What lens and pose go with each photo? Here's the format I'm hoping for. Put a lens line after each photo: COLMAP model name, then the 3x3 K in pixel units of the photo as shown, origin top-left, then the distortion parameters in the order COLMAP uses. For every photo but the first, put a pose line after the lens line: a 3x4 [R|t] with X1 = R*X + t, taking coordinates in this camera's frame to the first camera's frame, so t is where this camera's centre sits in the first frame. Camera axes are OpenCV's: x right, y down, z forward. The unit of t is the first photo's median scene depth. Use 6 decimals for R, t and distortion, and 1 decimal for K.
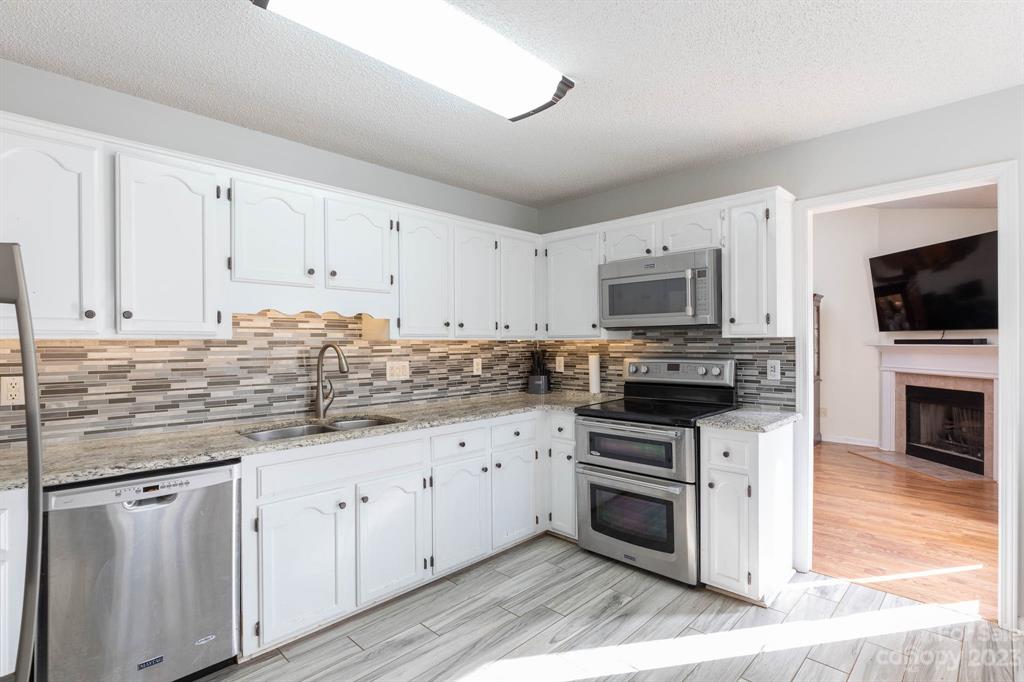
lens RADIAL K [[497.7, 0, 512.0], [0, 497.7, 341.0], [0, 0, 1]] dist [-0.014005, 0.000285]
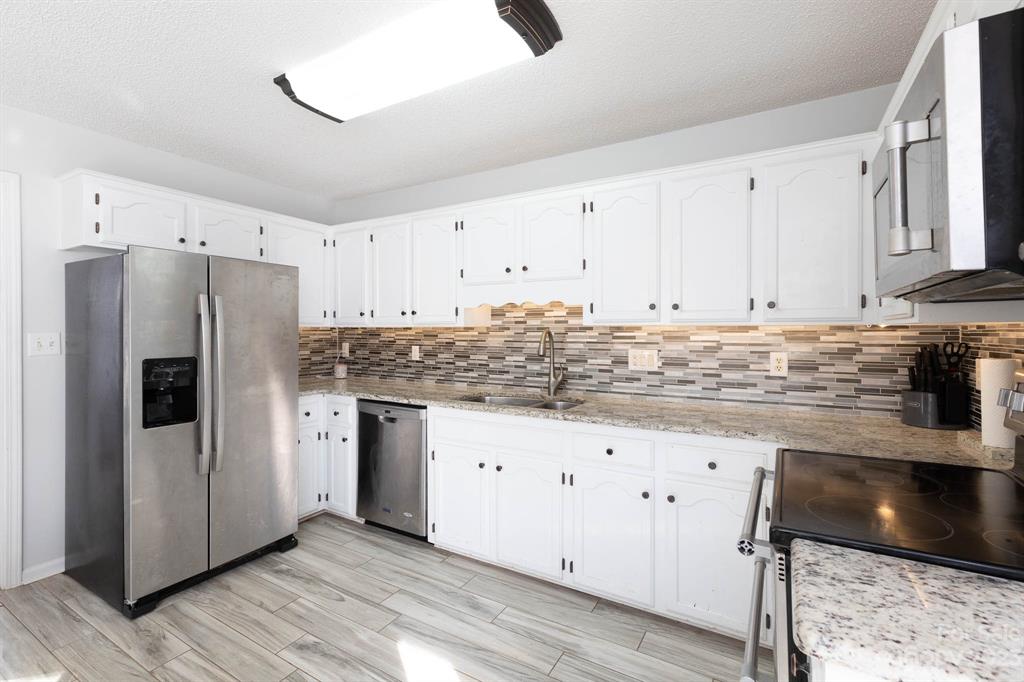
lens RADIAL K [[463.7, 0, 510.7], [0, 463.7, 329.5], [0, 0, 1]] dist [-0.001206, 0.000924]
pose [[0.228382, 0.003497, -0.973565, 0.593424], [0.003513, 0.999984, 0.004416, 0.000065], [0.973565, -0.004428, 0.228366, 0.636951]]
